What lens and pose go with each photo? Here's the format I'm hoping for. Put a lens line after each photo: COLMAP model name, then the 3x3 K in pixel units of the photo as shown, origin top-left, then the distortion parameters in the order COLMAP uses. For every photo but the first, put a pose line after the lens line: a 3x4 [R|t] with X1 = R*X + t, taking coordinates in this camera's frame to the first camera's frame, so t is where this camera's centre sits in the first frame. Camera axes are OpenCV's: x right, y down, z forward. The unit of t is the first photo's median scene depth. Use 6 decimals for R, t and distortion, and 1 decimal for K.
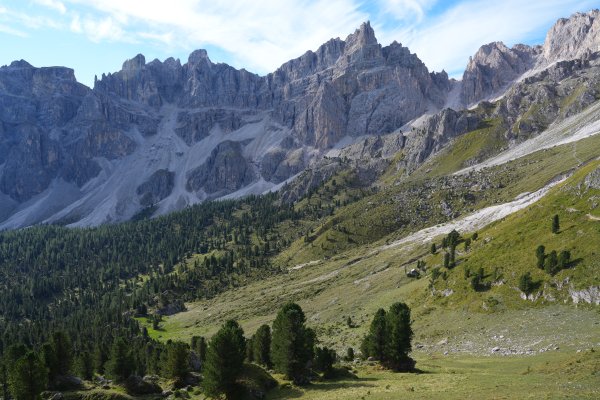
lens RADIAL K [[416.9, 0, 296.5], [0, 416.9, 199.4], [0, 0, 1]] dist [-0.087923, 0.056830]
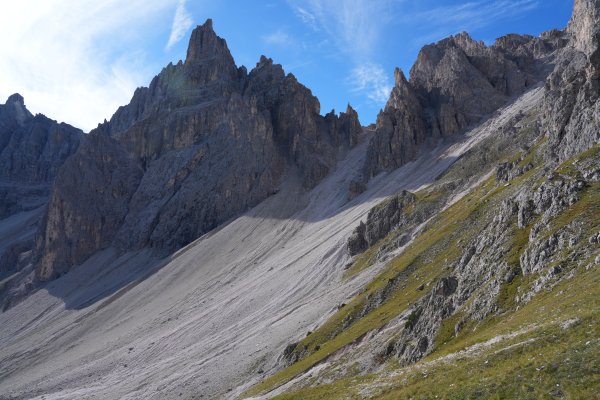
lens RADIAL K [[416.9, 0, 300.3], [0, 416.9, 198.8], [0, 0, 1]] dist [-0.087923, 0.056830]
pose [[0.999533, 0.013280, -0.027515, 0.314061], [-0.018219, 0.982025, -0.187871, -0.122496], [0.024525, 0.188284, 0.981808, 0.552901]]
